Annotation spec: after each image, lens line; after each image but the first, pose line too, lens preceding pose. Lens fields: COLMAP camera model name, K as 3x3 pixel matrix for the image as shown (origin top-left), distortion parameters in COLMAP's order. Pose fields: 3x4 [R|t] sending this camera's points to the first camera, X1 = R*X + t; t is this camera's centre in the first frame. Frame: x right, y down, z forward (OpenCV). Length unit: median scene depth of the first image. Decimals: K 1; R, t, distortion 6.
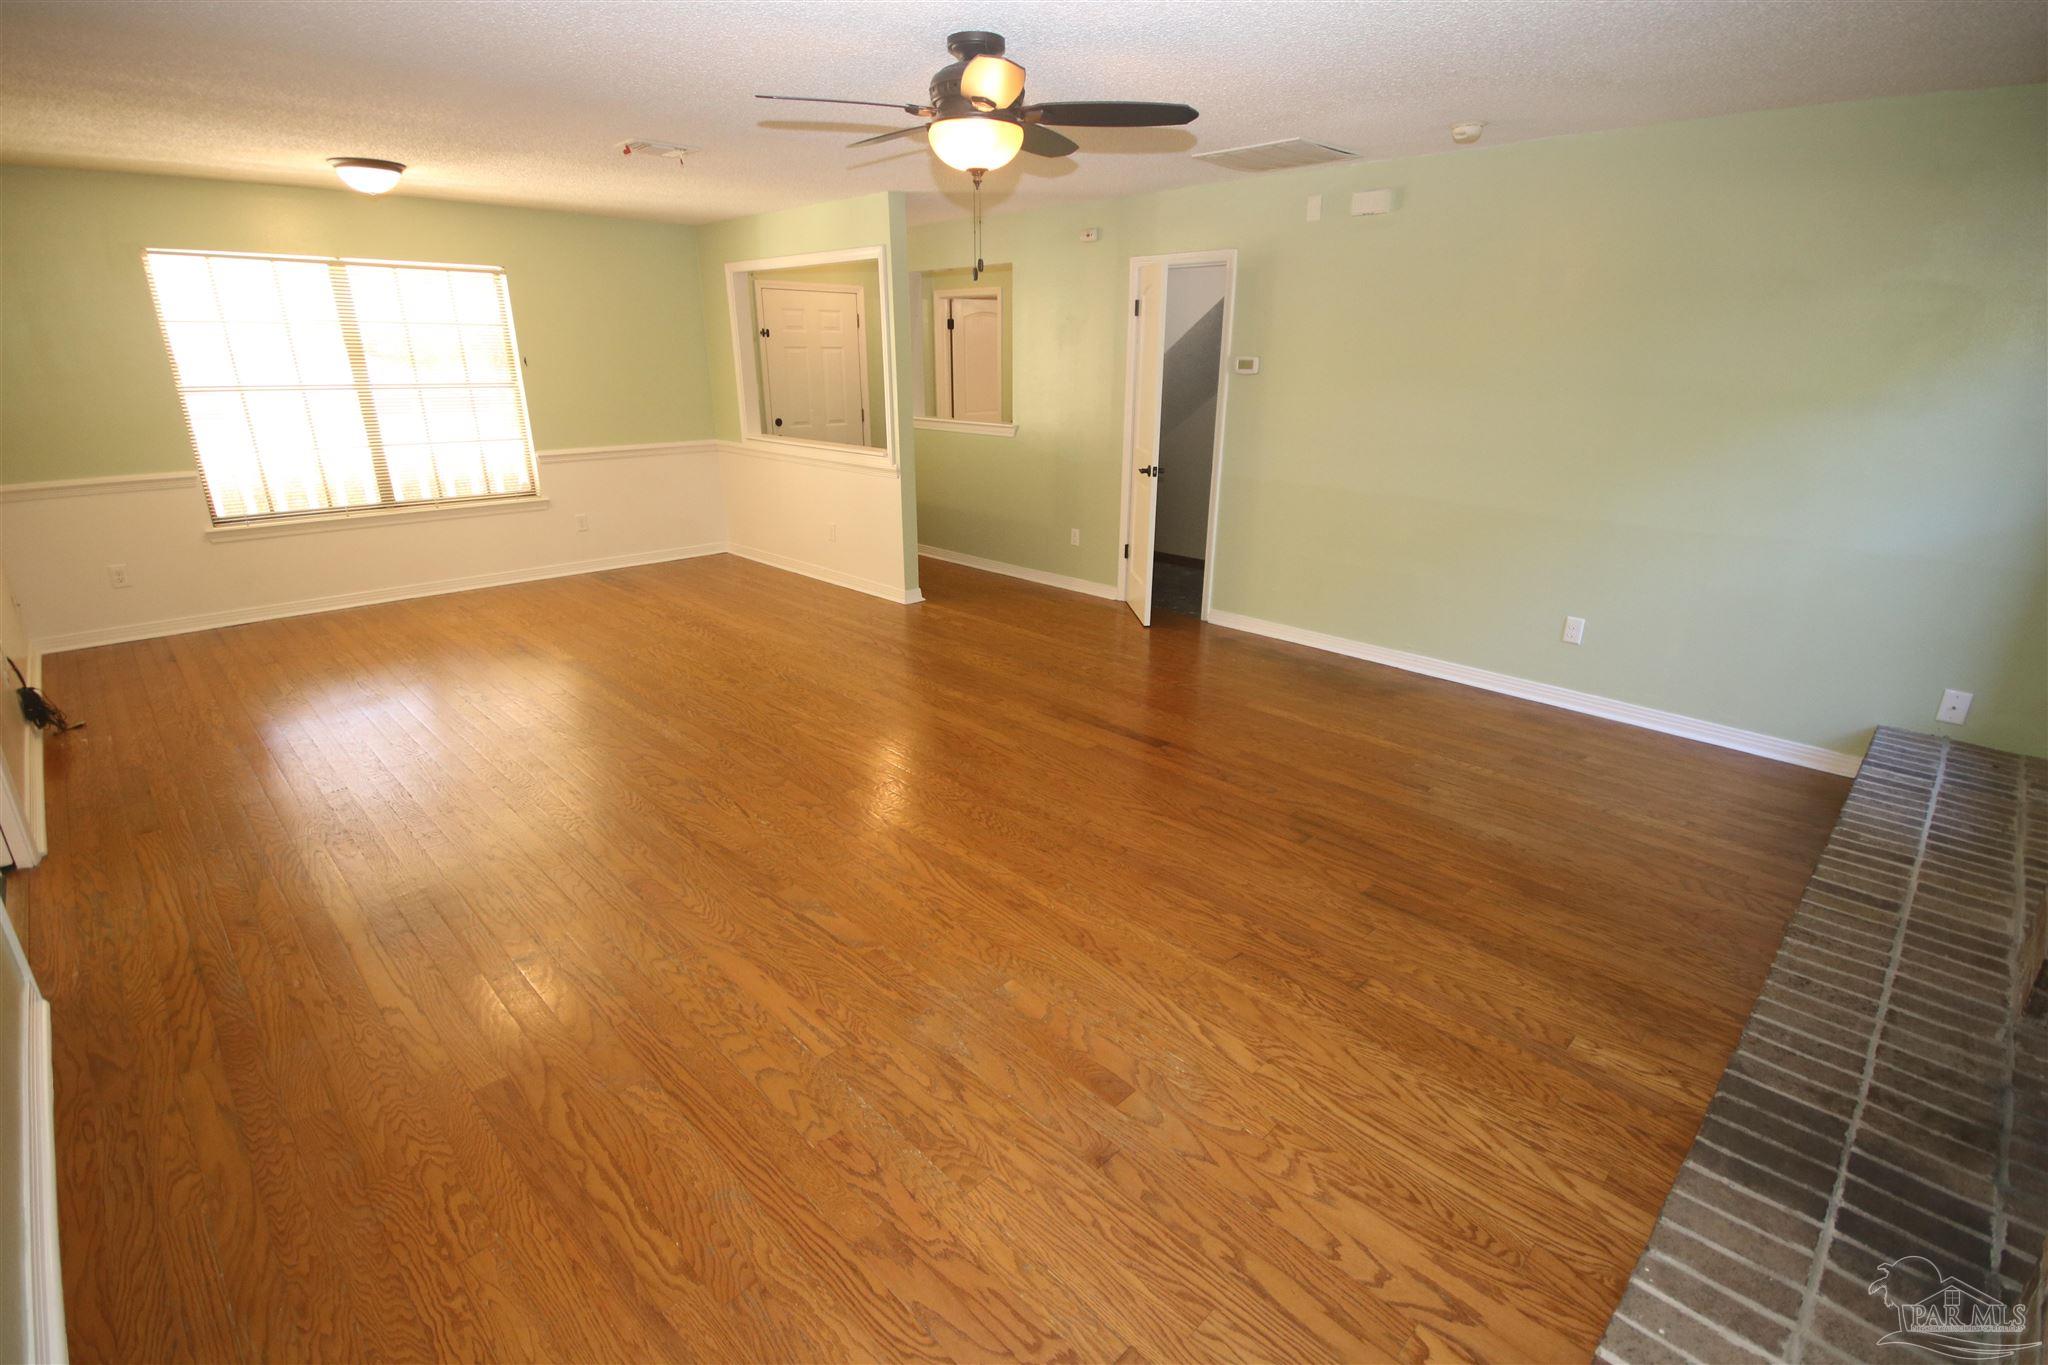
lens RADIAL K [[952.6, 0, 1024.0], [0, 952.6, 682.5], [0, 0, 1]] dist [-0.001958, -0.000161]
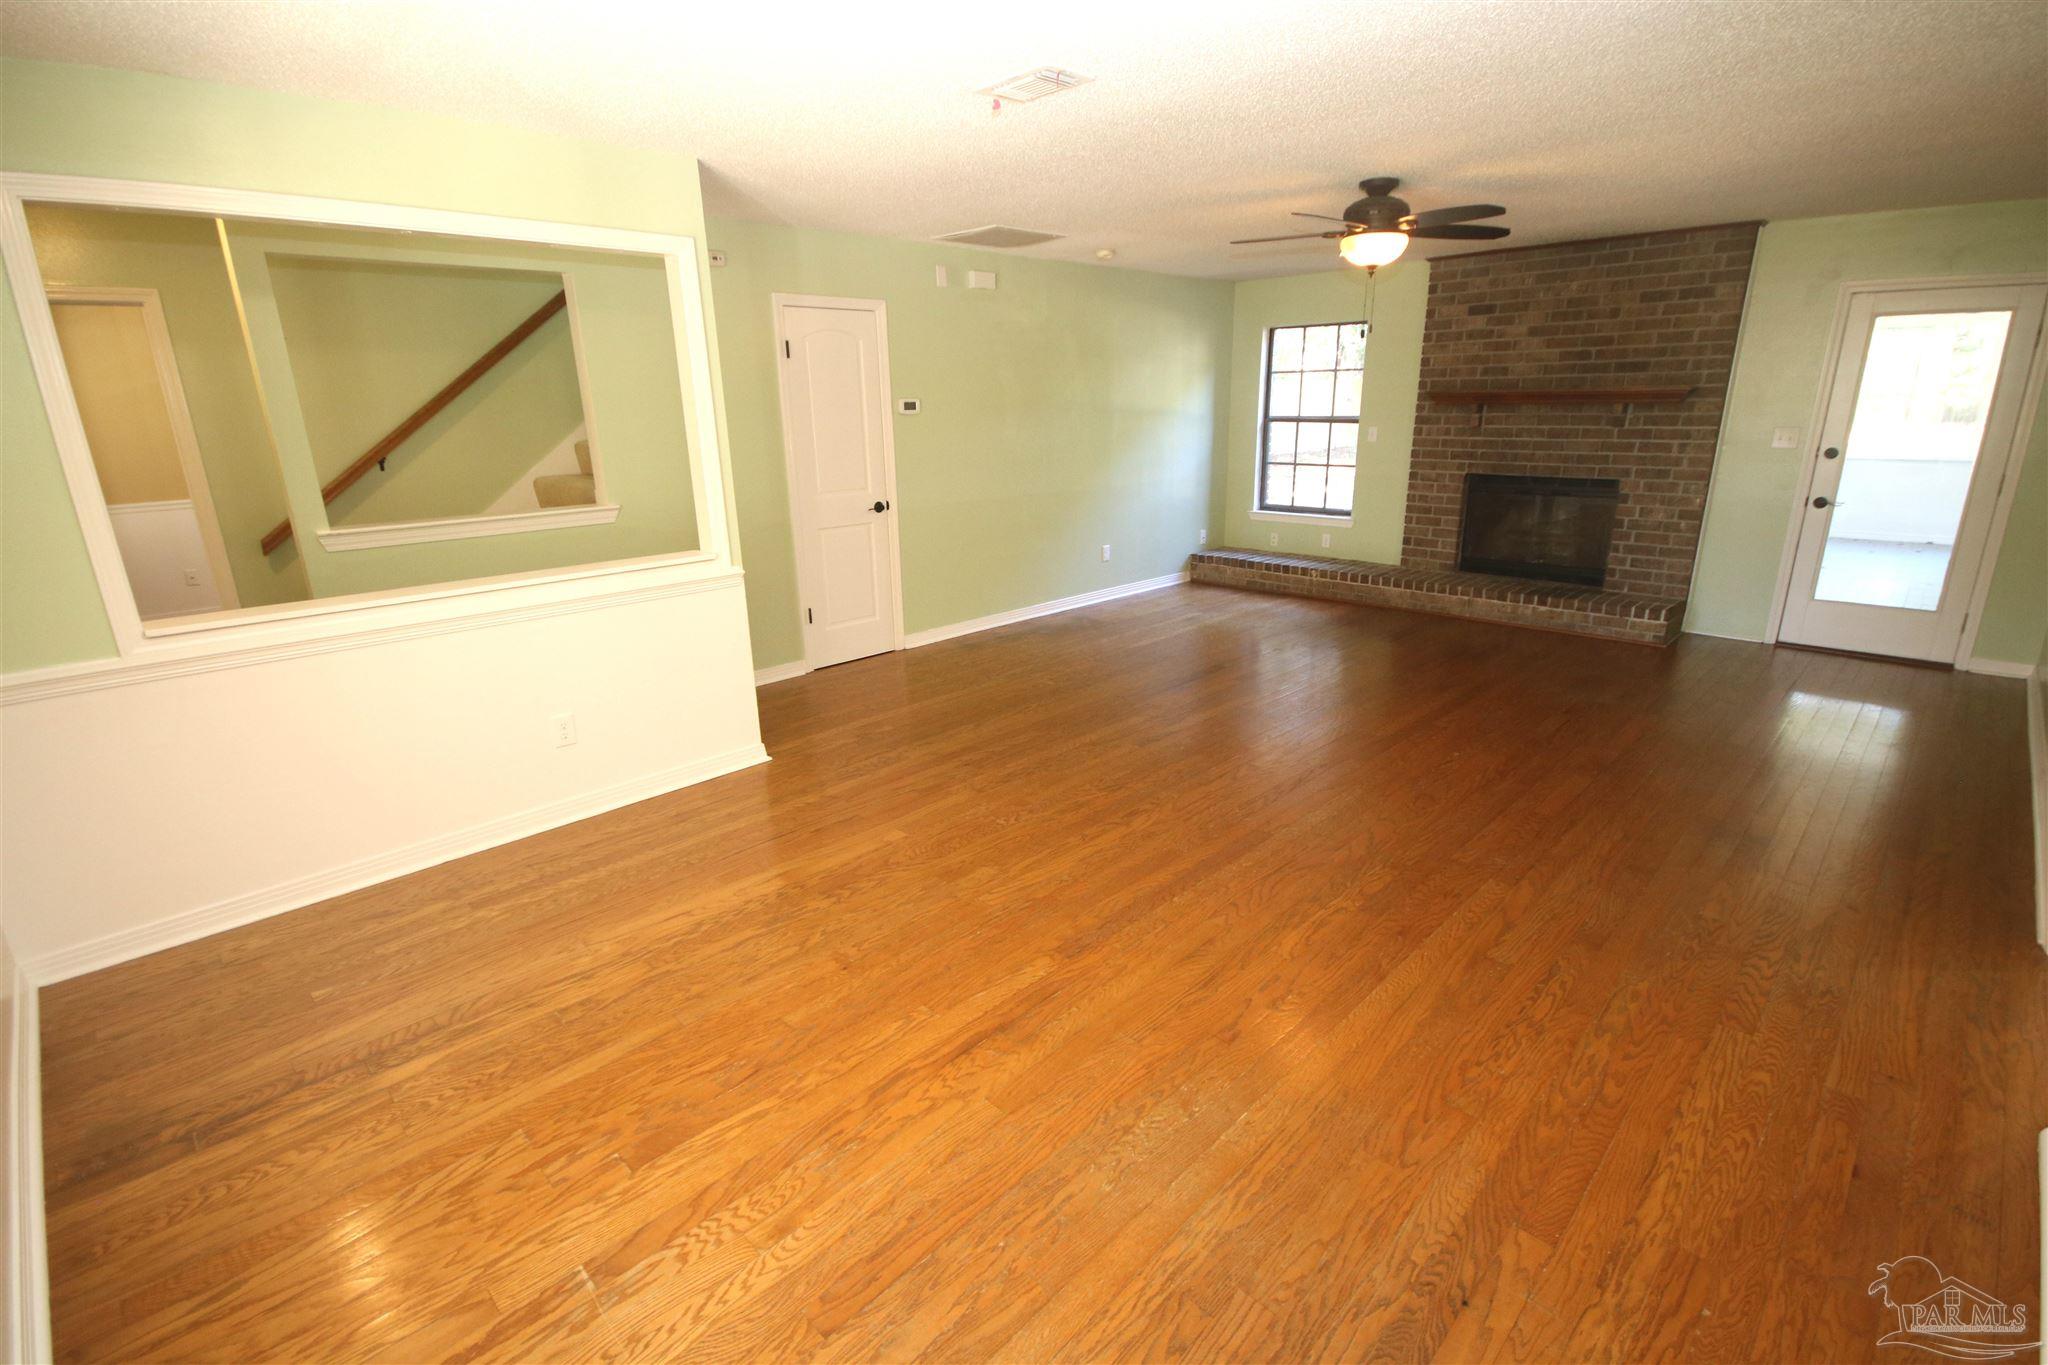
lens RADIAL K [[952.6, 0, 1024.0], [0, 952.6, 682.5], [0, 0, 1]] dist [-0.001958, -0.000161]
pose [[-0.015749, -0.295588, 0.955186, -0.957684], [0.344390, 0.895246, 0.282718, -0.327391], [-0.938695, 0.333409, 0.087698, 0.926529]]
